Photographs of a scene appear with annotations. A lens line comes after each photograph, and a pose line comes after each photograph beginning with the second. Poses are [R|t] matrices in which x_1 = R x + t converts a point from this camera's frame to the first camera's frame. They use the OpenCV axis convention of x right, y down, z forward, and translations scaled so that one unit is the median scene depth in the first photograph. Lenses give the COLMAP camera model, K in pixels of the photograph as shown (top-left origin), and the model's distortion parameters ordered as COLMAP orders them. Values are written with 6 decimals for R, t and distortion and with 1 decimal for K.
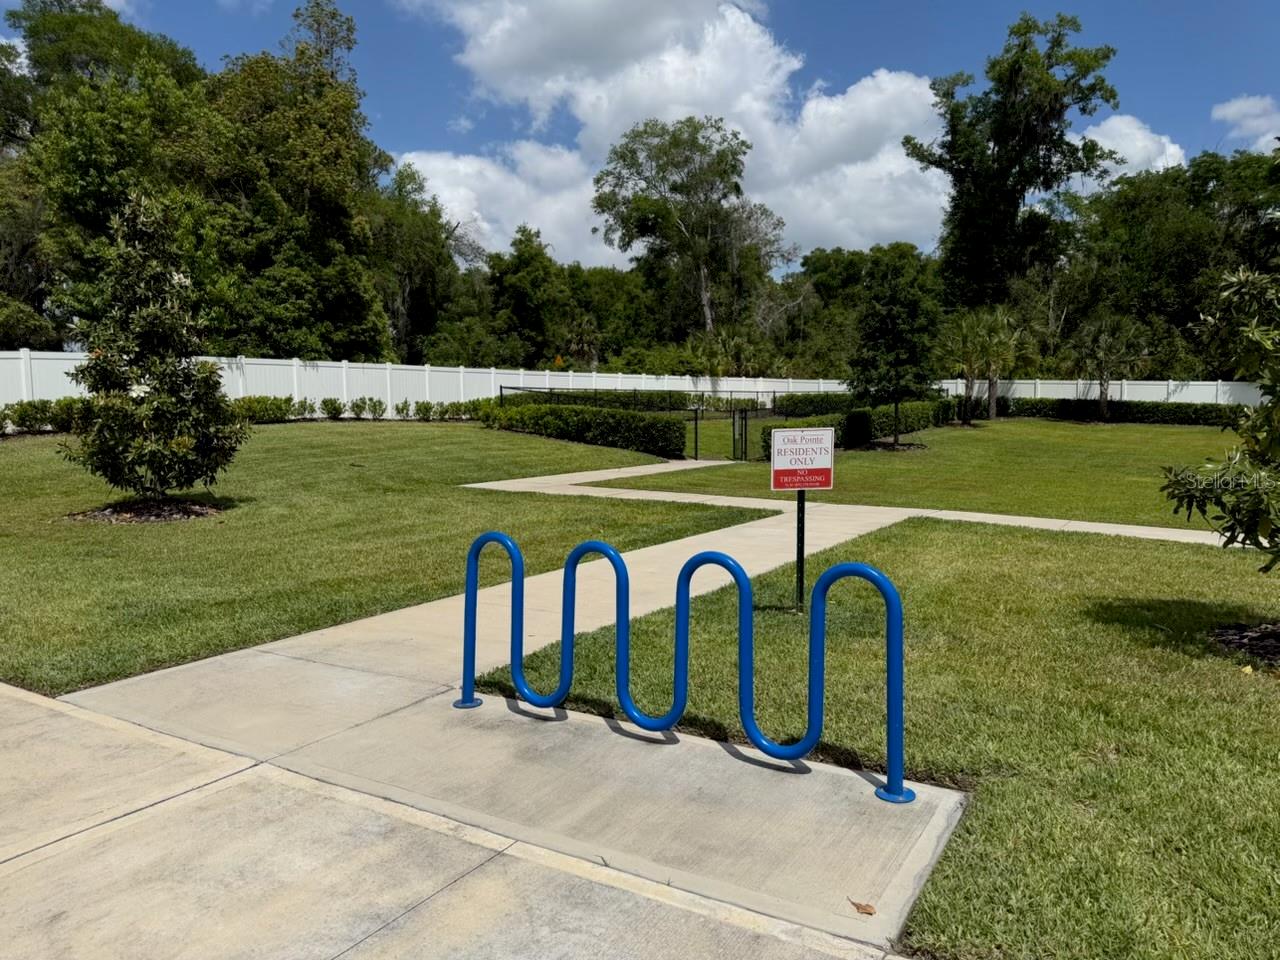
lens RADIAL K [[906.9, 0, 640.0], [0, 906.9, 480.0], [0, 0, 1]] dist [0.156230, -0.288346]
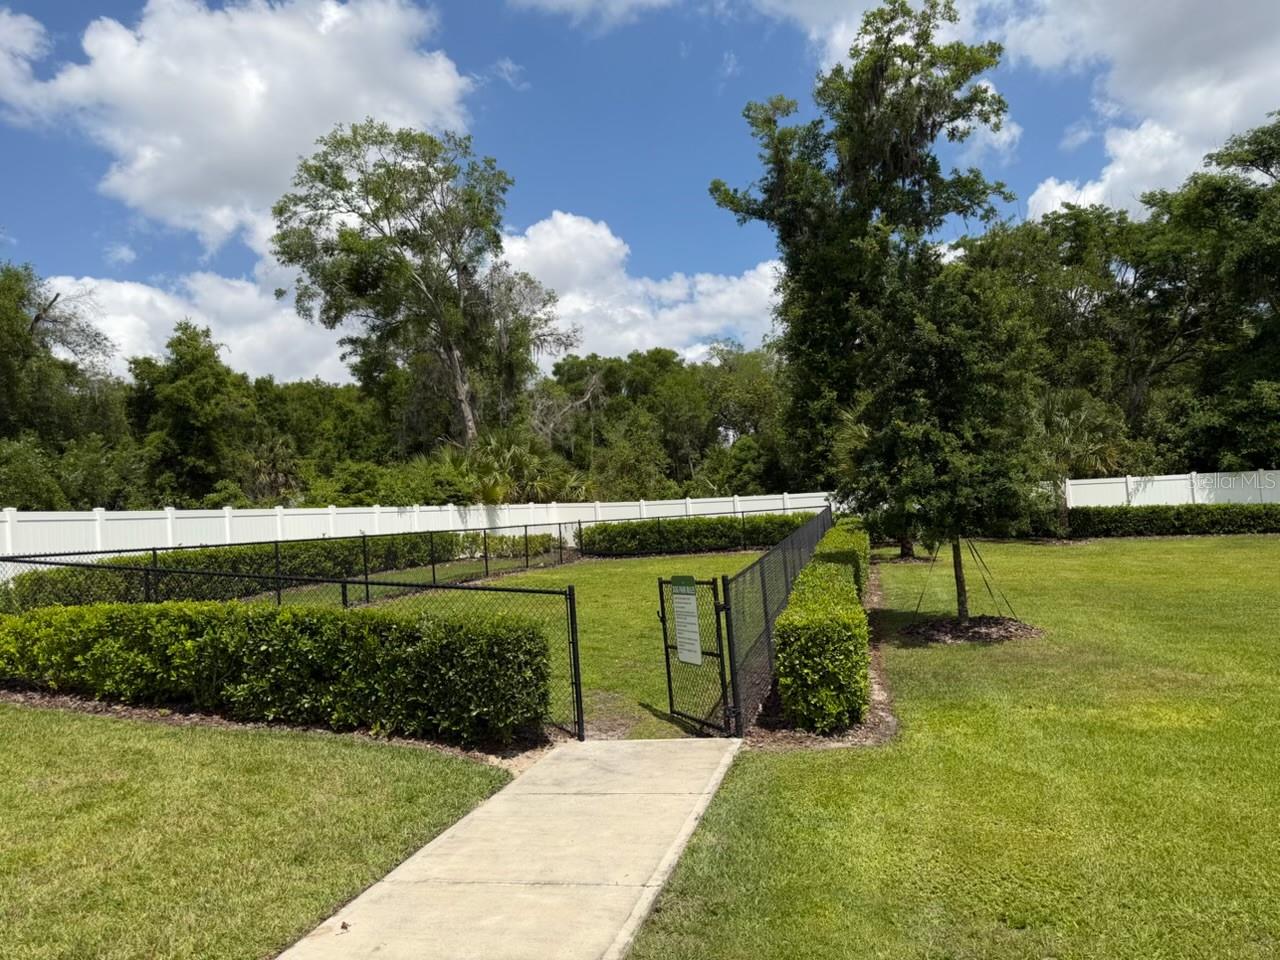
lens RADIAL K [[906.9, 0, 640.0], [0, 906.9, 480.0], [0, 0, 1]] dist [0.156230, -0.288346]
pose [[0.953660, -0.046819, 0.297221, -0.007177], [0.088225, 0.987912, -0.127460, -0.037327], [-0.287660, 0.147775, 0.946263, 0.340917]]
